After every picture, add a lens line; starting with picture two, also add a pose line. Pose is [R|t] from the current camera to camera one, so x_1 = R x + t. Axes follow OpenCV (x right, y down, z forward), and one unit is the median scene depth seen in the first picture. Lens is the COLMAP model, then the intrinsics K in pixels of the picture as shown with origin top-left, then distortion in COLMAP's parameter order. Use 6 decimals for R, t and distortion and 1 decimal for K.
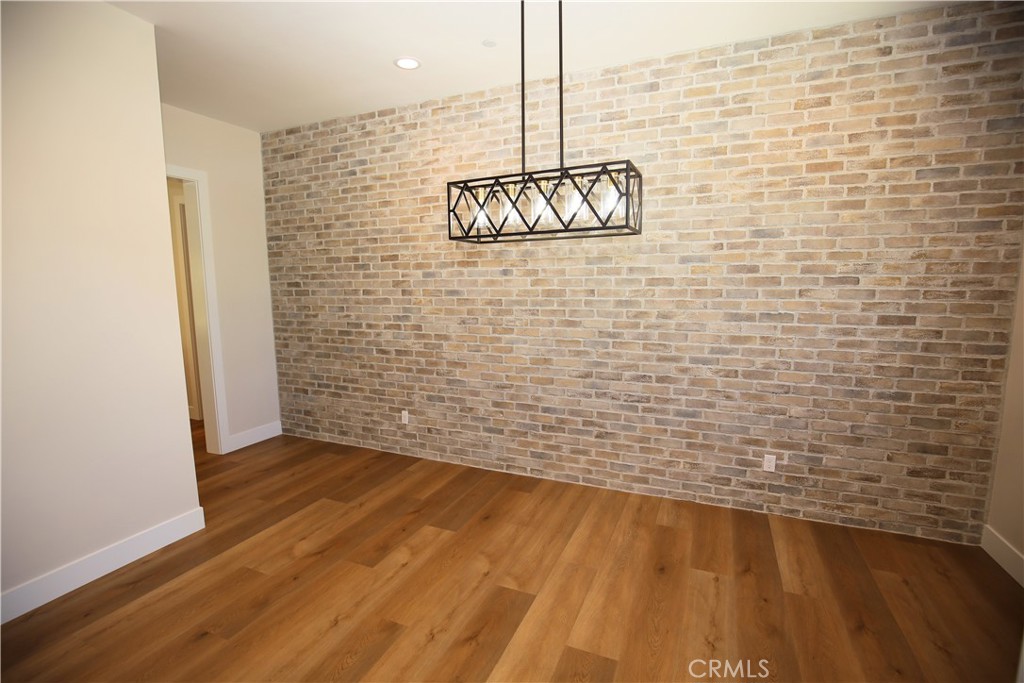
lens RADIAL K [[473.1, 0, 507.6], [0, 473.1, 343.3], [0, 0, 1]] dist [-0.033381, 0.004593]
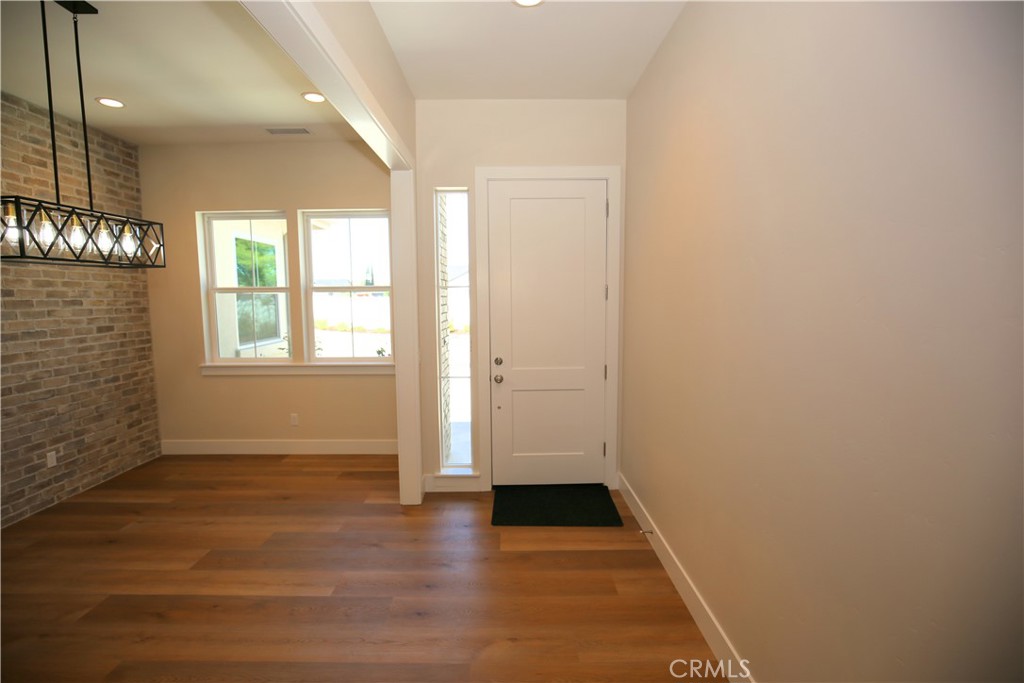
lens RADIAL K [[473.1, 0, 505.4], [0, 473.1, 342.9], [0, 0, 1]] dist [-0.033381, 0.004593]
pose [[-0.401847, -0.078147, 0.912366, -1.005874], [0.127795, 0.981815, 0.140382, -0.048595], [-0.906746, 0.173008, -0.384553, 0.403403]]
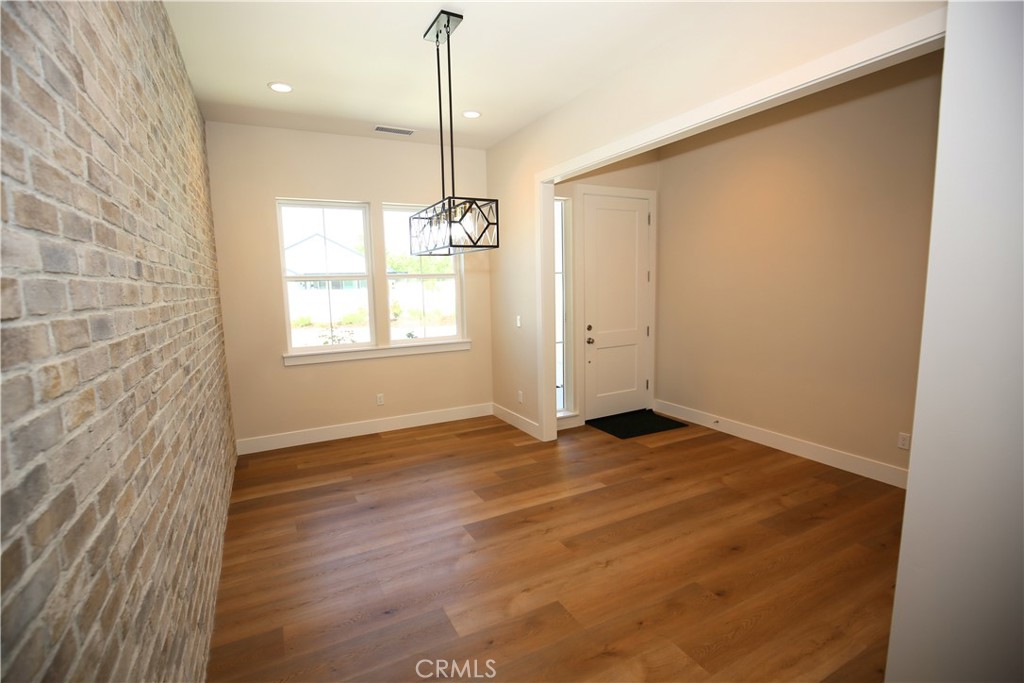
lens RADIAL K [[473.1, 0, 506.5], [0, 473.1, 341.8], [0, 0, 1]] dist [-0.033381, 0.004593]
pose [[-0.778054, -0.050031, 0.626202, -0.680406], [0.109728, 0.970676, 0.213889, -0.181767], [-0.618540, 0.235129, -0.749748, 1.472542]]
